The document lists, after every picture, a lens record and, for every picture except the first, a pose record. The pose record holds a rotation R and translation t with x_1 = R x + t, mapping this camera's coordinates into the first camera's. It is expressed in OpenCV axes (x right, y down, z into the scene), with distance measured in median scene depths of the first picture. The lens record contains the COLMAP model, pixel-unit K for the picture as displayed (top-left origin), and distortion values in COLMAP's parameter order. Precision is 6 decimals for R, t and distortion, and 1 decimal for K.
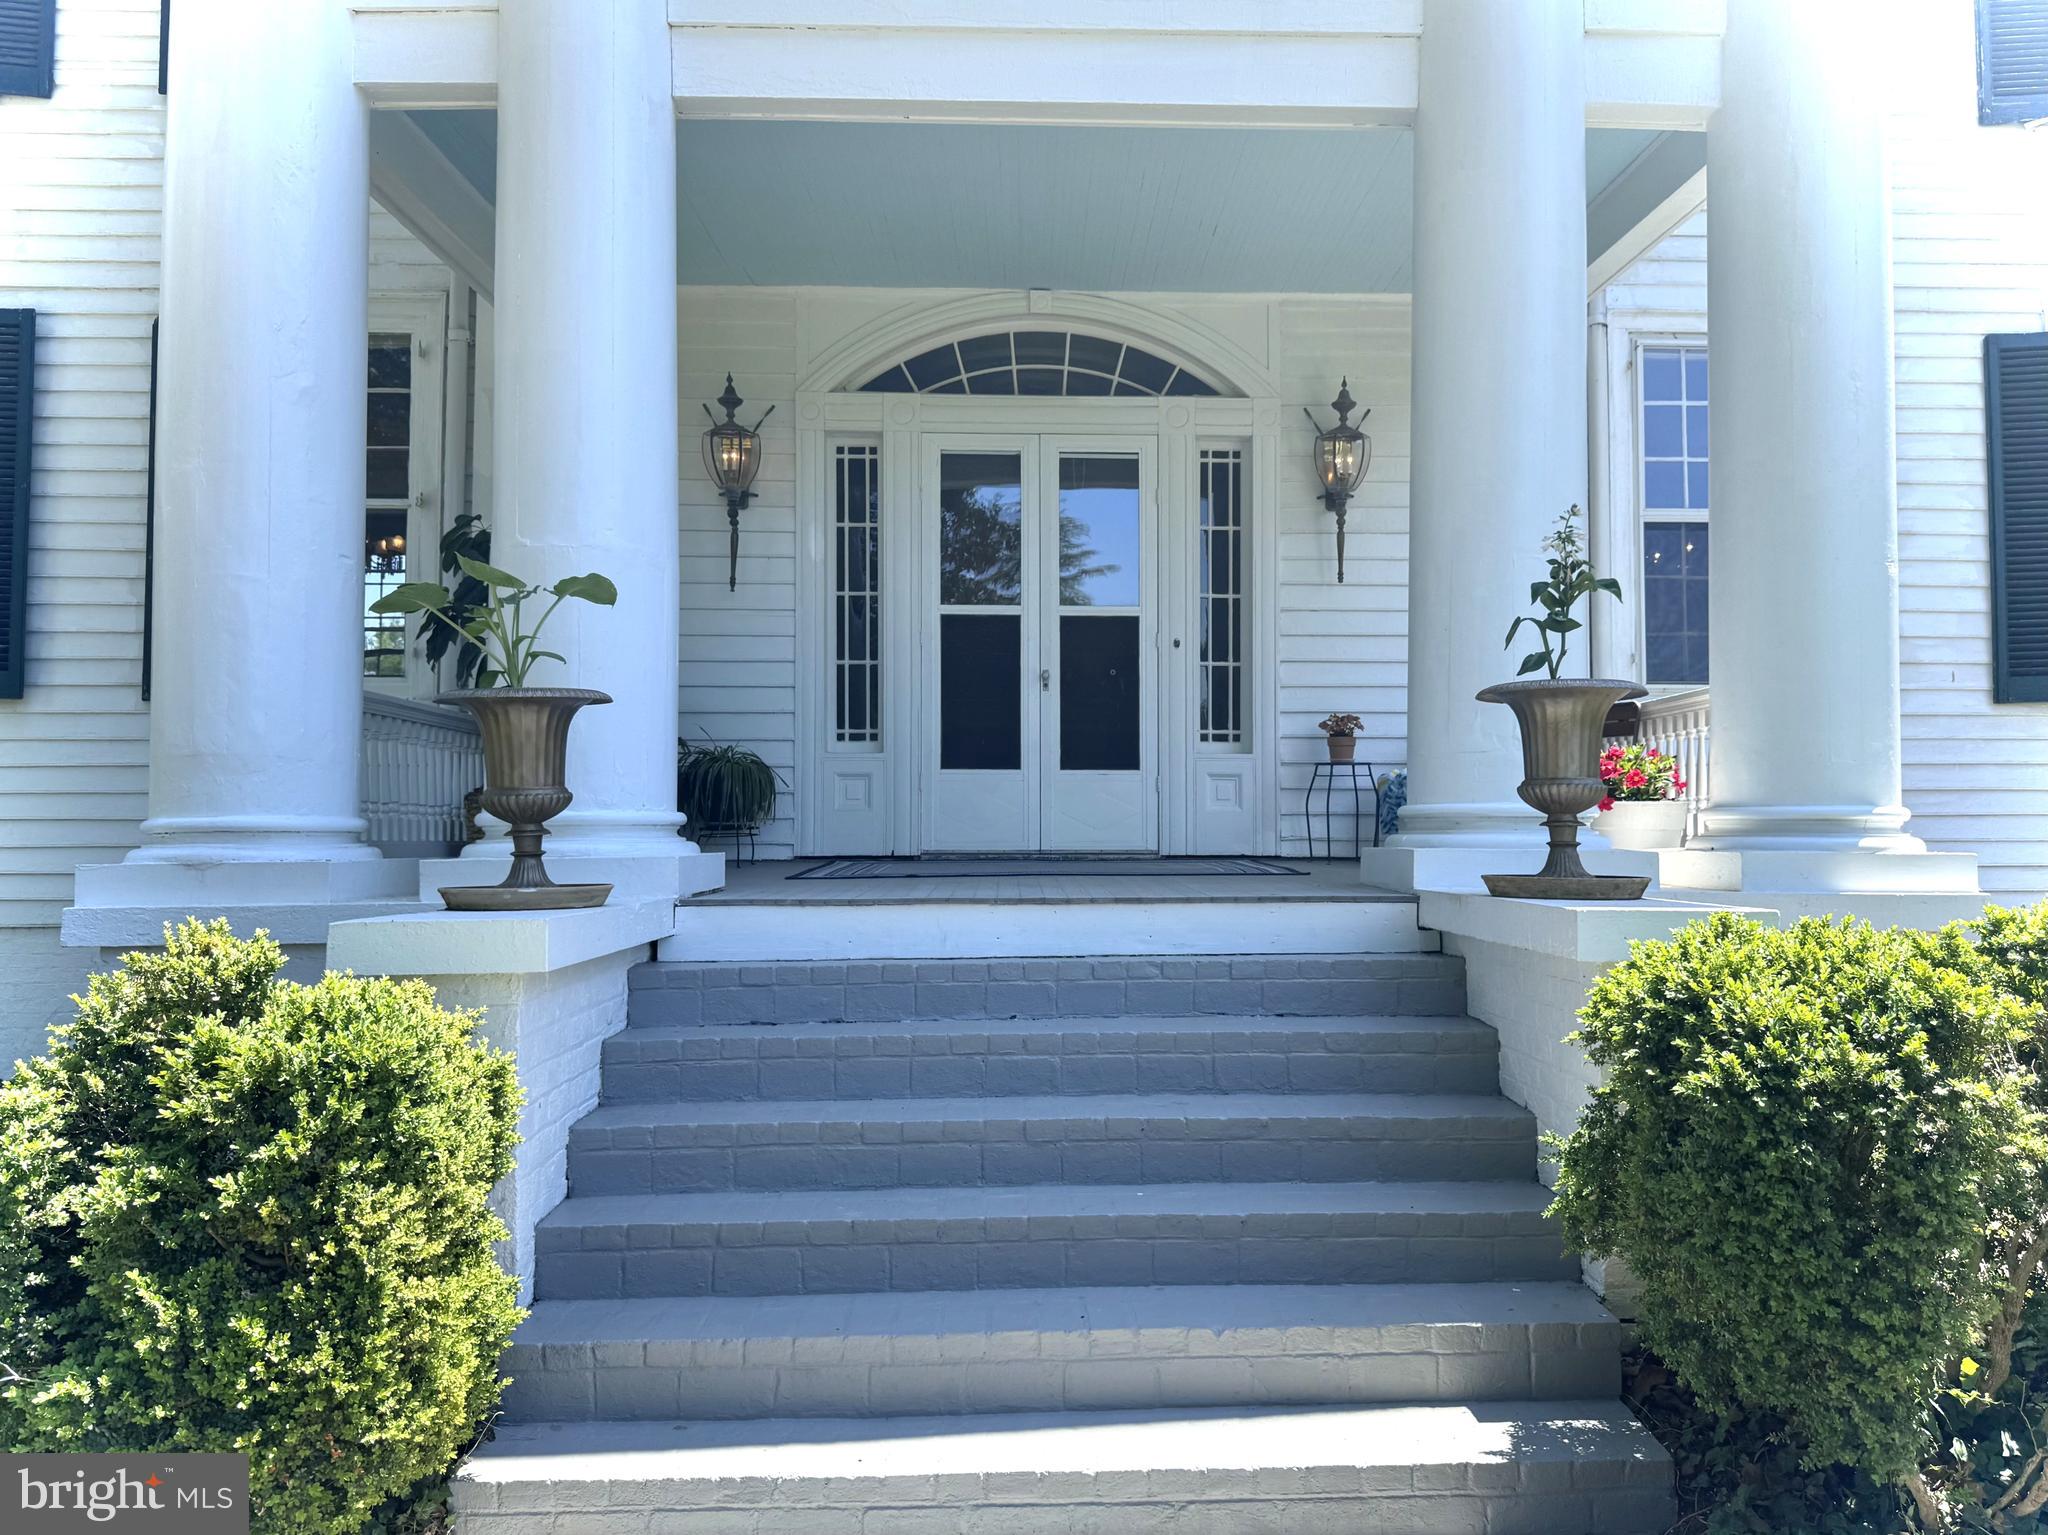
lens RADIAL K [[1616.5, 0, 1024.0], [0, 1616.5, 767.5], [0, 0, 1]] dist [0.061734, -0.003899]
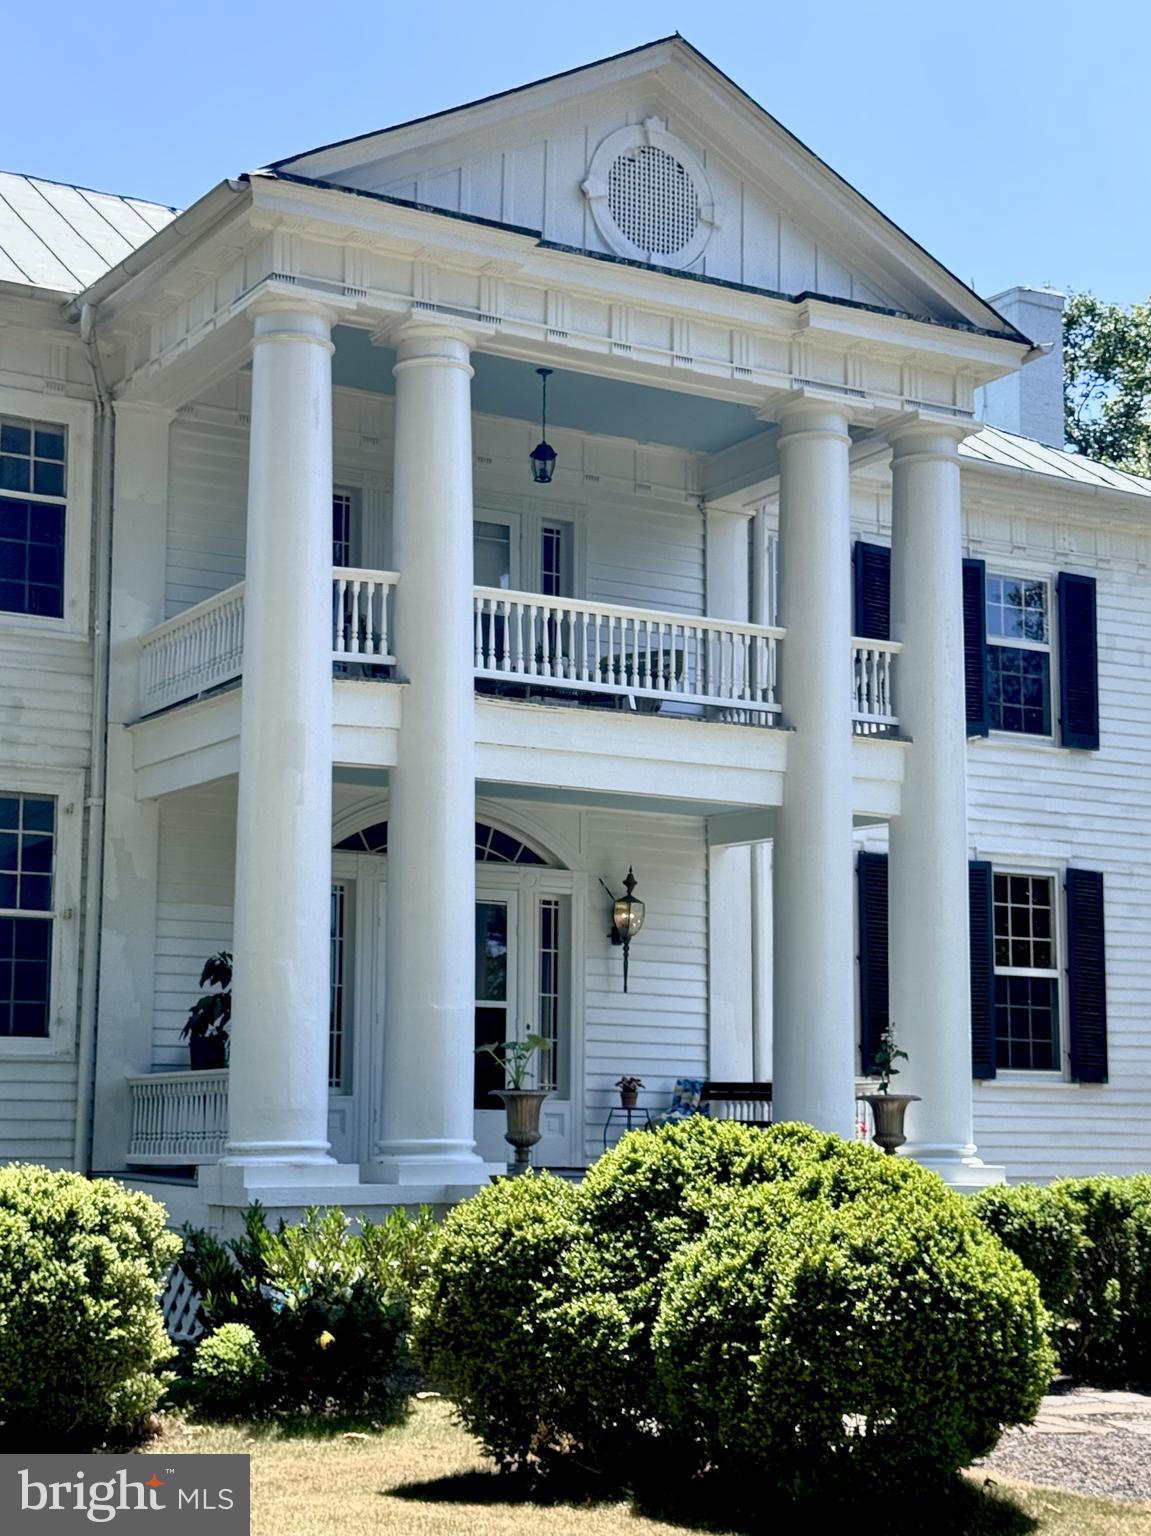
lens RADIAL K [[2320.7, 0, 575.5], [0, 2320.7, 768.0], [0, 0, 1]] dist [0.178374, -0.037840]
pose [[0.886277, 0.083453, 0.455575, -0.911009], [-0.027663, 0.991415, -0.127793, -0.039497], [-0.462329, 0.100657, 0.880977, -1.018808]]
